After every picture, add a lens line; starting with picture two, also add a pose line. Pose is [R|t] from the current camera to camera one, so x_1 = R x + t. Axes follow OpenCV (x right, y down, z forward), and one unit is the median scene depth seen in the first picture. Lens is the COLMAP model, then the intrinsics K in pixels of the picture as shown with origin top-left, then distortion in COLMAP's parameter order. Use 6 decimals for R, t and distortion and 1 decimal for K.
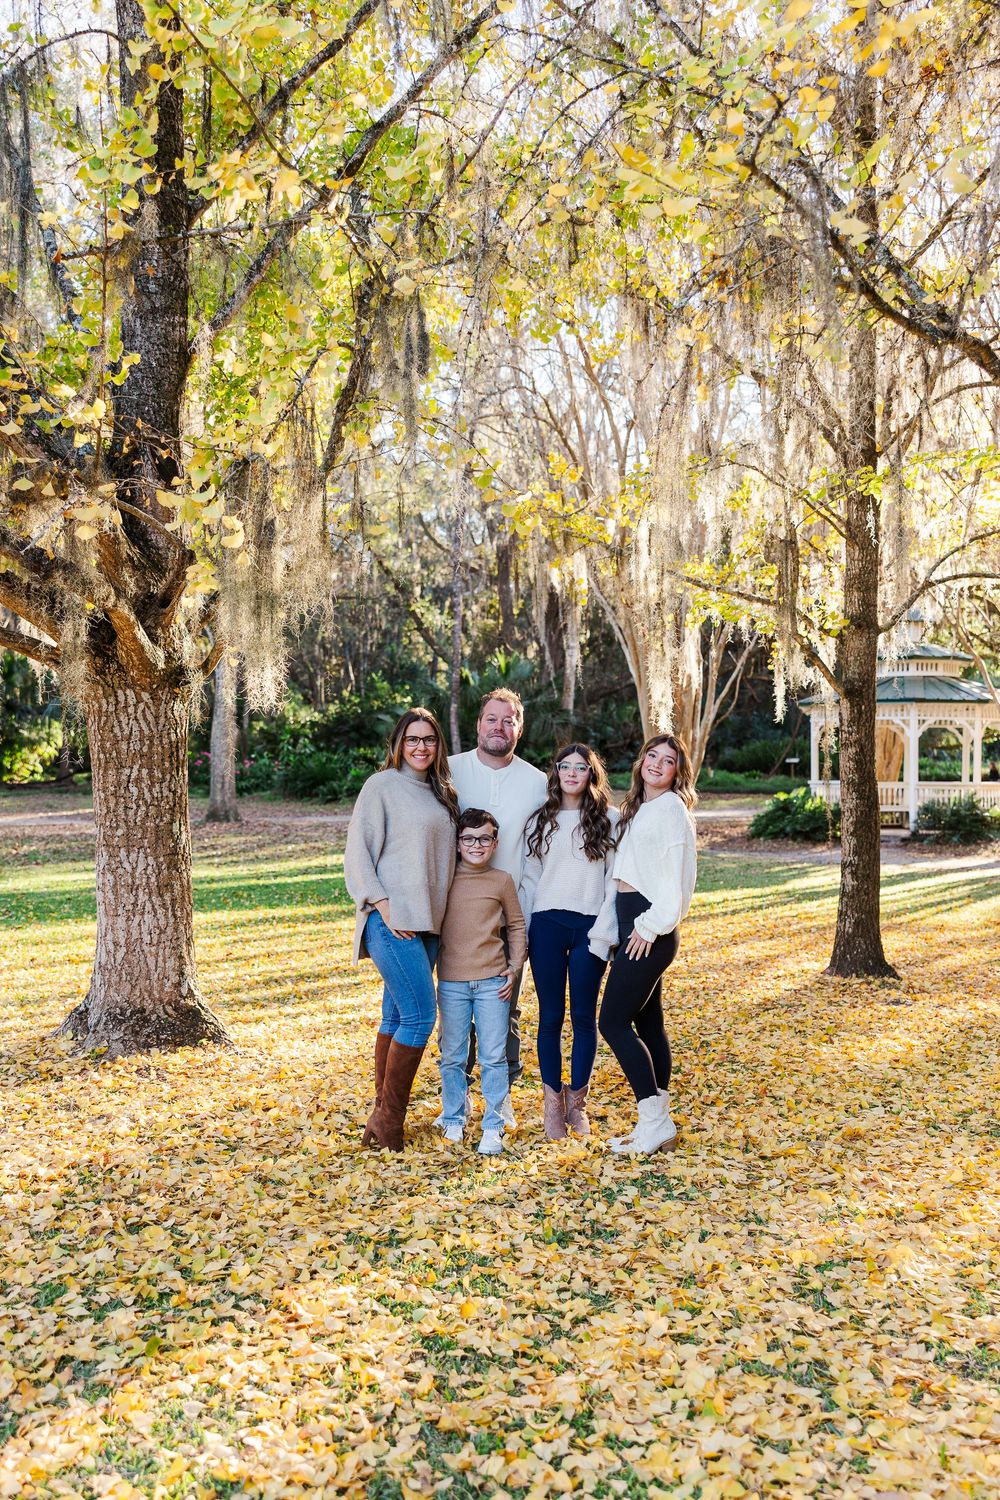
lens RADIAL K [[1480.1, 0, 483.3], [0, 1480.1, 757.3], [0, 0, 1]] dist [0.009828, -0.000500]
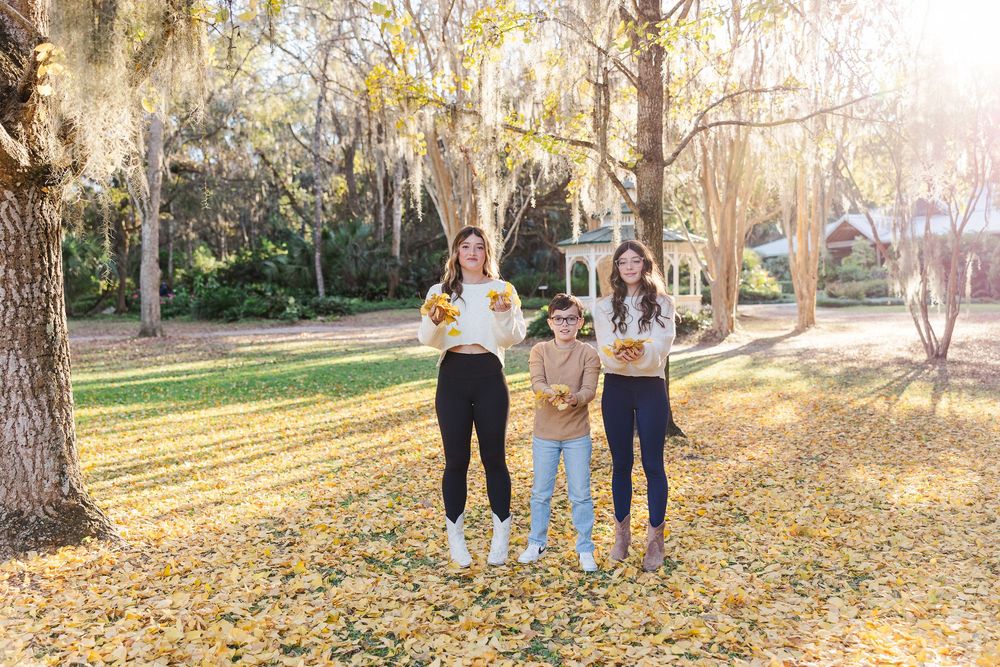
lens RADIAL K [[935.1, 0, 502.4], [0, 935.1, 334.3], [0, 0, 1]] dist [0.000789, -0.004822]
pose [[0.984415, -0.027797, 0.173651, -0.013527], [0.019988, 0.998716, 0.046558, 0.022417], [-0.174722, -0.042362, 0.983706, 0.261224]]
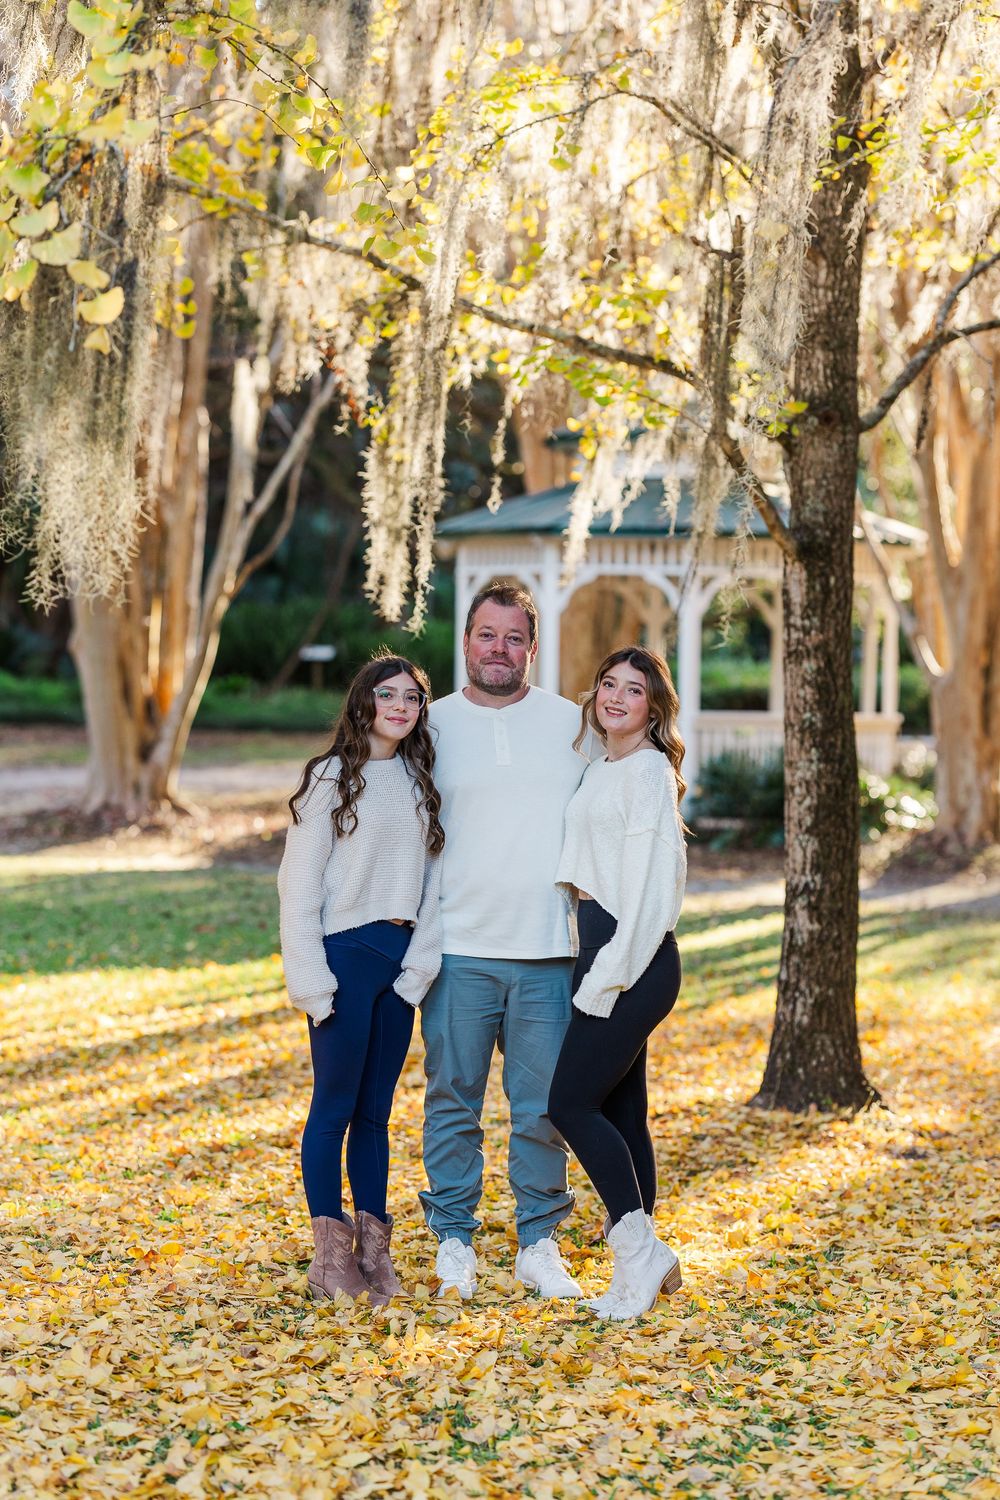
lens RADIAL K [[3749.6, 0, 500.0], [0, 3749.6, 750.0], [0, 0, 1]] dist [-0.047586, -0.500911]
pose [[0.958551, 0.005903, 0.284859, -0.241876], [-0.014880, 0.999458, 0.029358, -0.013080], [-0.284531, -0.032380, 0.958120, -0.218923]]
